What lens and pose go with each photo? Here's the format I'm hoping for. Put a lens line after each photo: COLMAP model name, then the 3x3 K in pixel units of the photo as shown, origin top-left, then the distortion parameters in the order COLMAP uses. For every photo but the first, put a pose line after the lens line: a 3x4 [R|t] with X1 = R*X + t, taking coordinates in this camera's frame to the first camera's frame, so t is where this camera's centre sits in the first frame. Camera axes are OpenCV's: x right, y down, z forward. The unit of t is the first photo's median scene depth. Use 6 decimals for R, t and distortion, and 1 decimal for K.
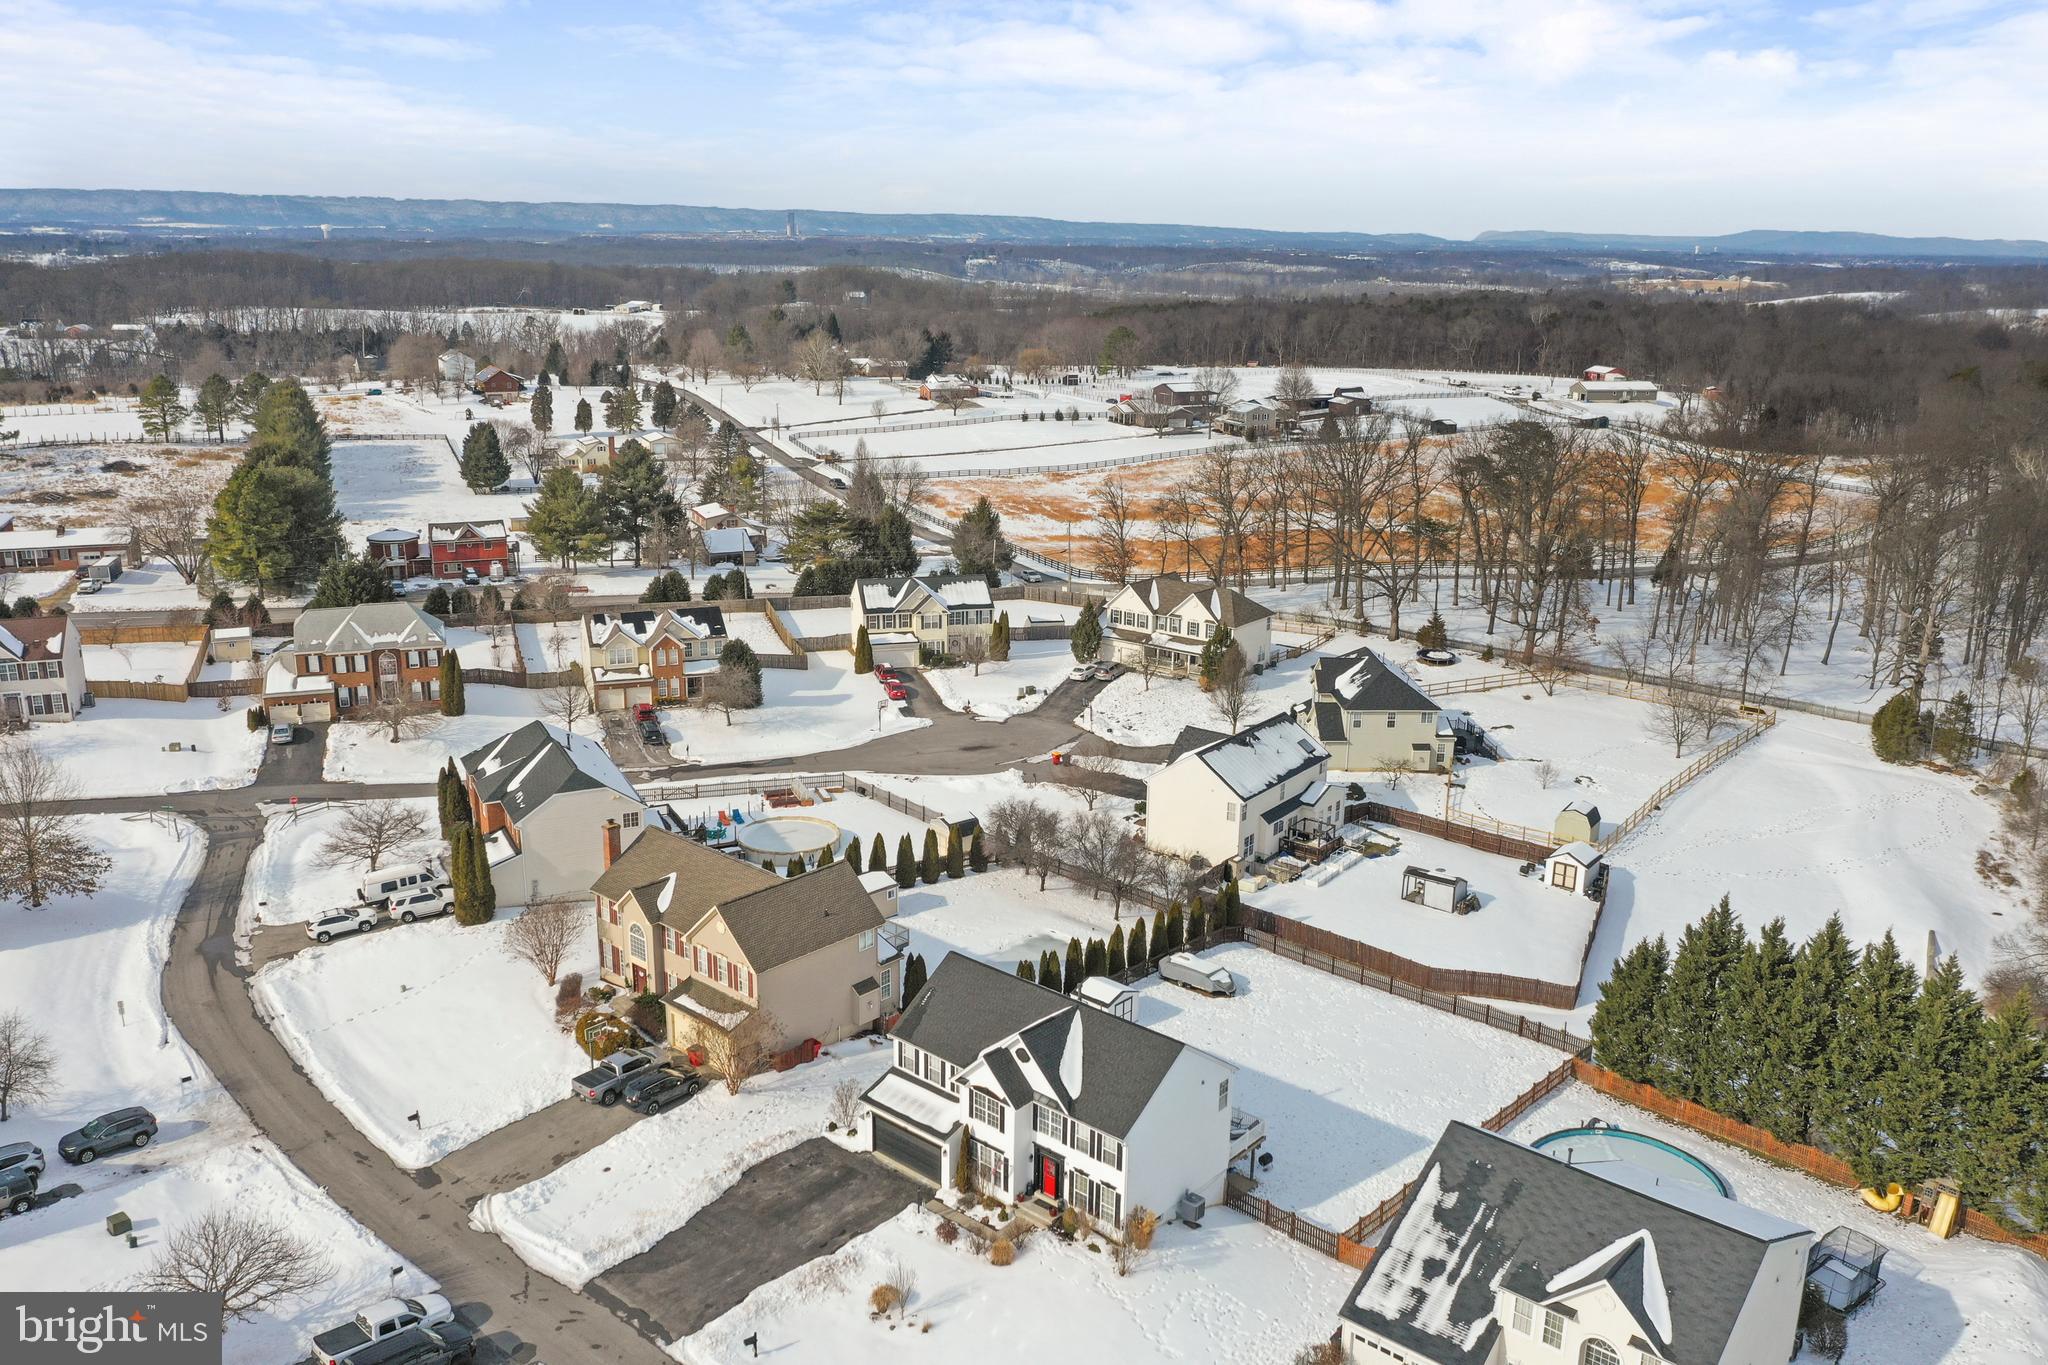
lens RADIAL K [[1683.8, 0, 1072.5], [0, 1683.8, 741.8], [0, 0, 1]] dist [-0.015800, -0.004026]
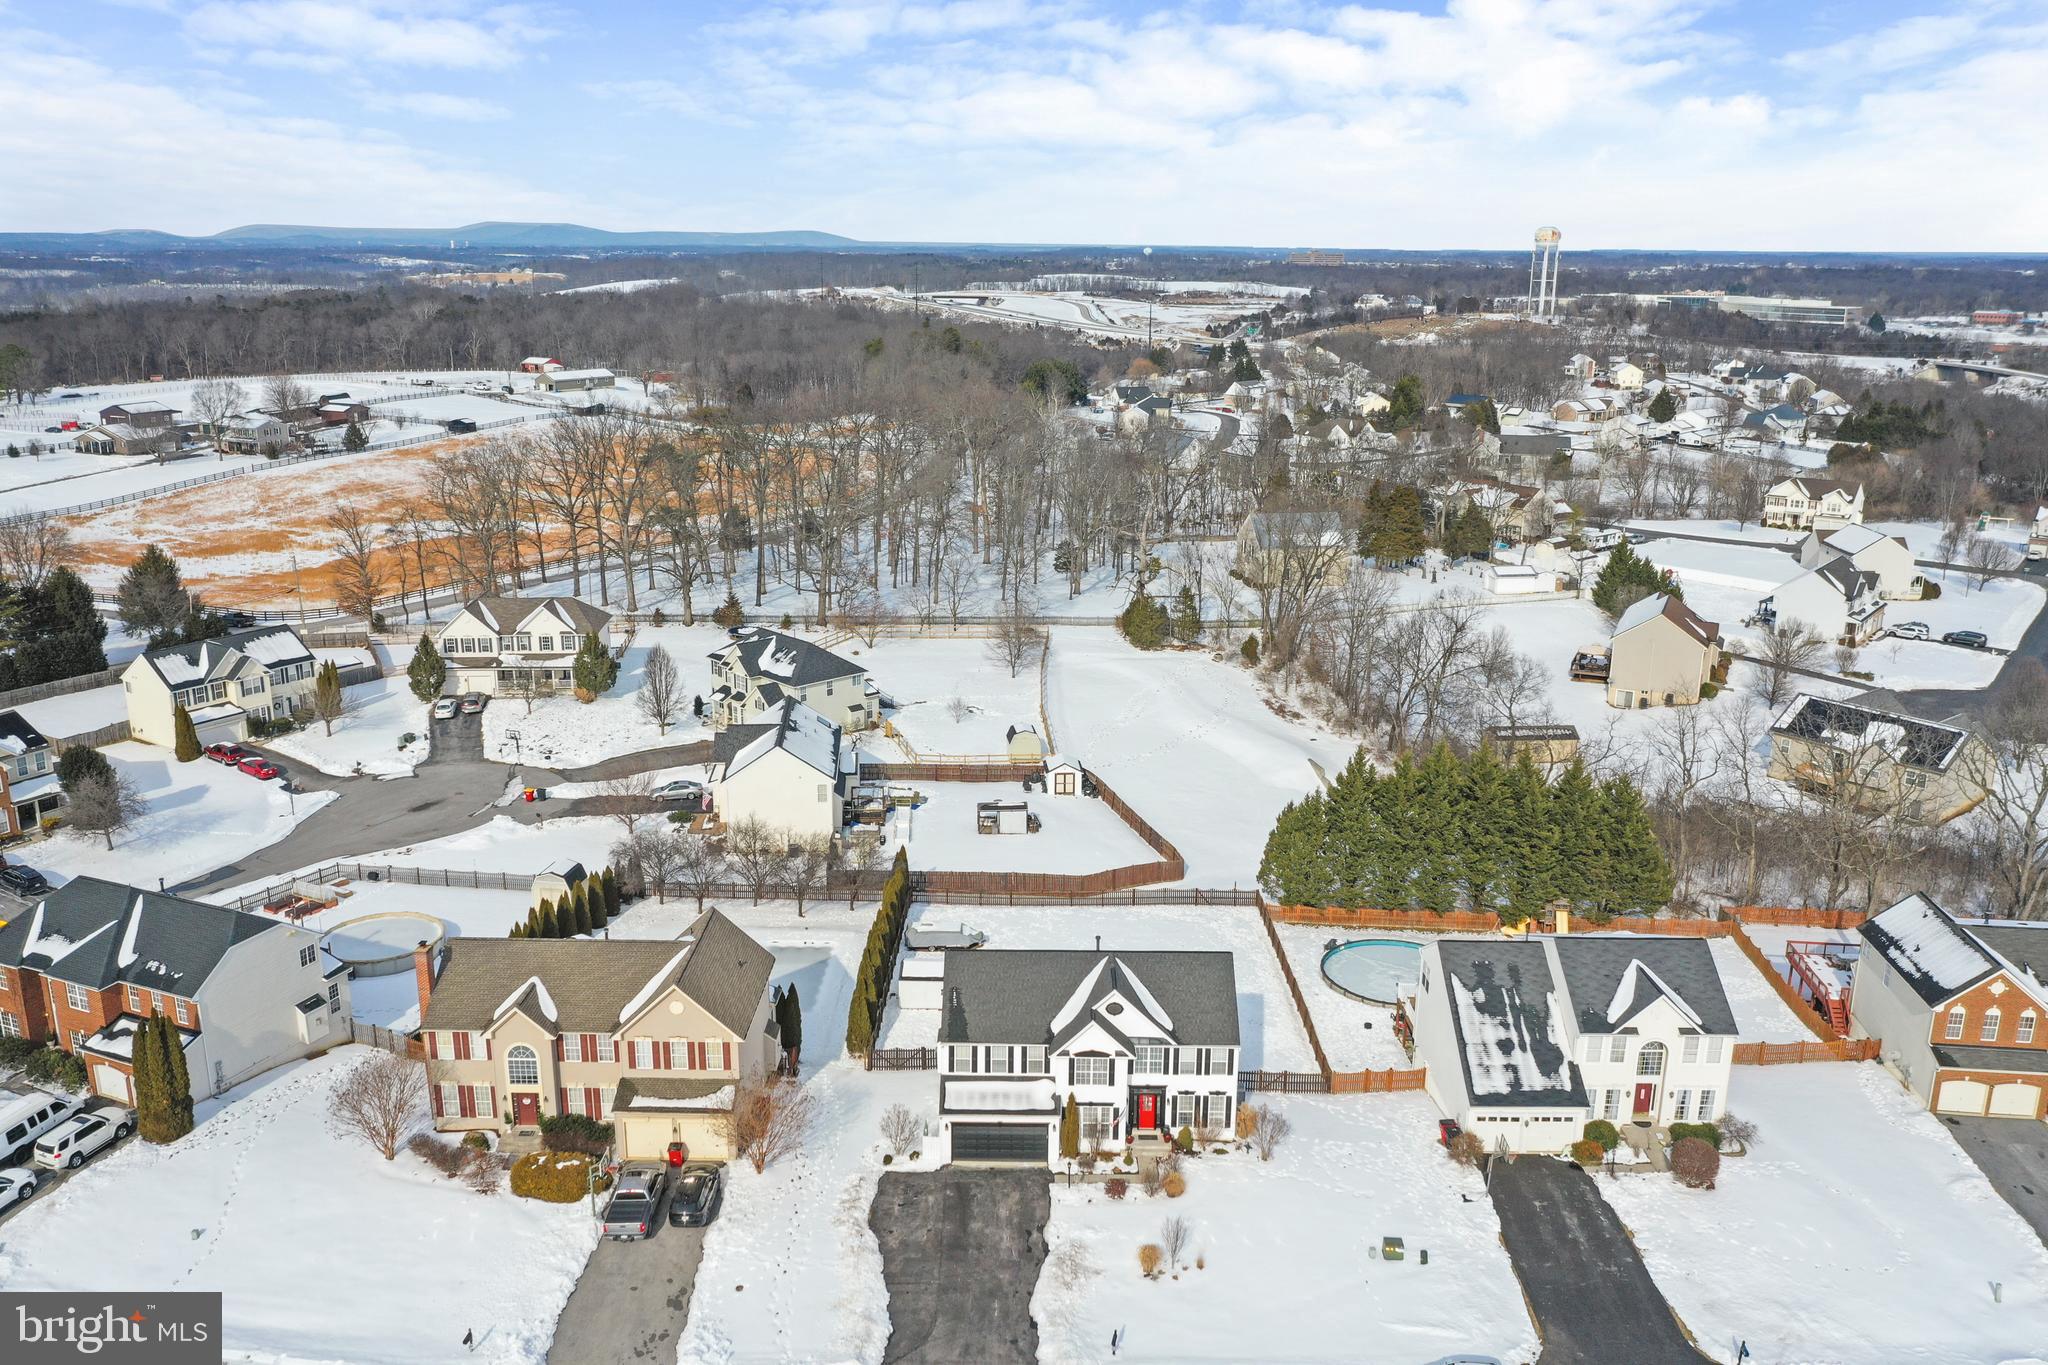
lens RADIAL K [[1640.6, 0, 1024.0], [0, 1640.6, 682.5], [0, 0, 1]] dist [-0.013106, -0.005192]
pose [[0.747310, -0.180751, 0.639419, -0.505764], [0.195186, 0.979552, 0.048780, -0.057100], [-0.635162, 0.088352, 0.767309, 0.156165]]
